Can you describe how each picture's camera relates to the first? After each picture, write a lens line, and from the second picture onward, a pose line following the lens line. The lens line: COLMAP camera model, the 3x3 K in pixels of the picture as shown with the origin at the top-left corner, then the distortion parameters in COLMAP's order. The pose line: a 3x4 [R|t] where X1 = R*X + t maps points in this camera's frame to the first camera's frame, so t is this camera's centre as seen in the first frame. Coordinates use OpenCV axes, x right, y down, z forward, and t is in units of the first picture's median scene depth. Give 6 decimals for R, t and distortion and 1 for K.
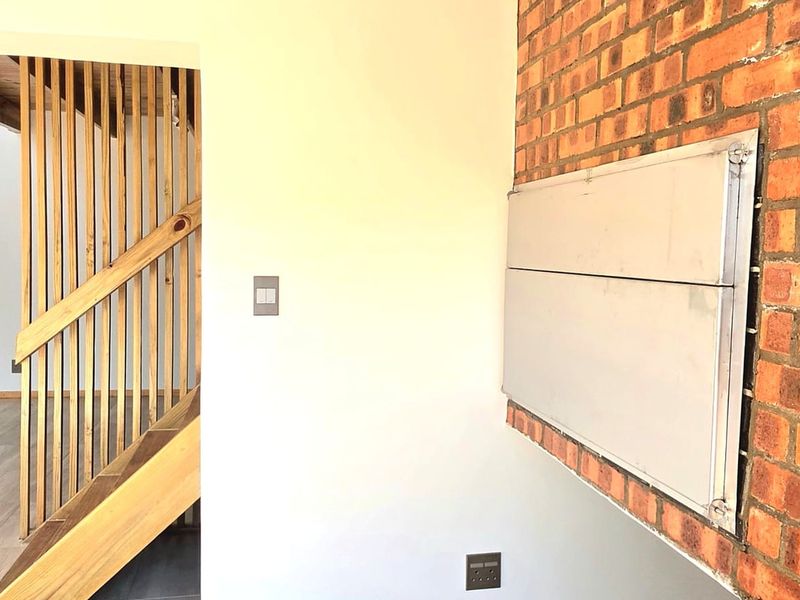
lens RADIAL K [[720.3, 0, 400.0], [0, 720.3, 300.0], [0, 0, 1]] dist [-0.007493, -0.001153]
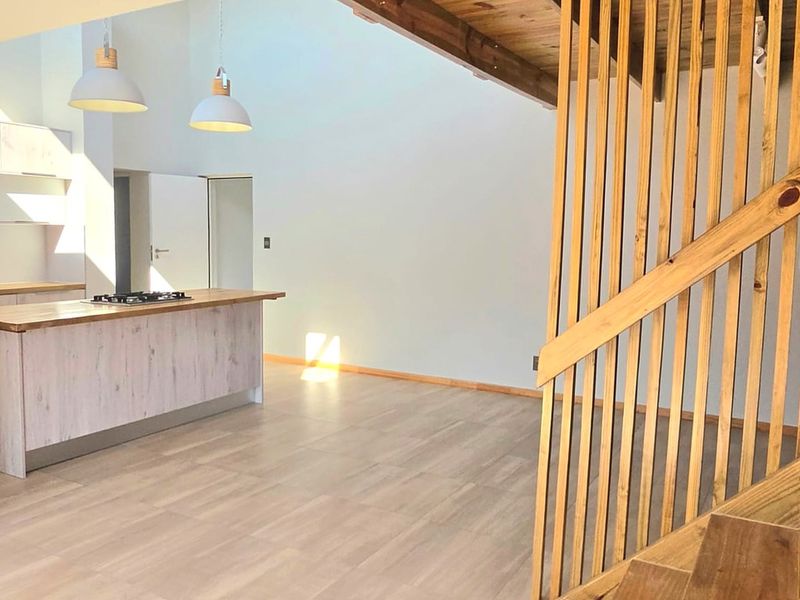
lens RADIAL K [[720.3, 0, 400.0], [0, 720.3, 300.0], [0, 0, 1]] dist [-0.007493, -0.001153]
pose [[0.770648, 0.057541, -0.634657, -0.164021], [-0.044226, 0.998343, 0.036812, -0.024413], [0.635724, -0.000301, 0.771916, 0.313095]]
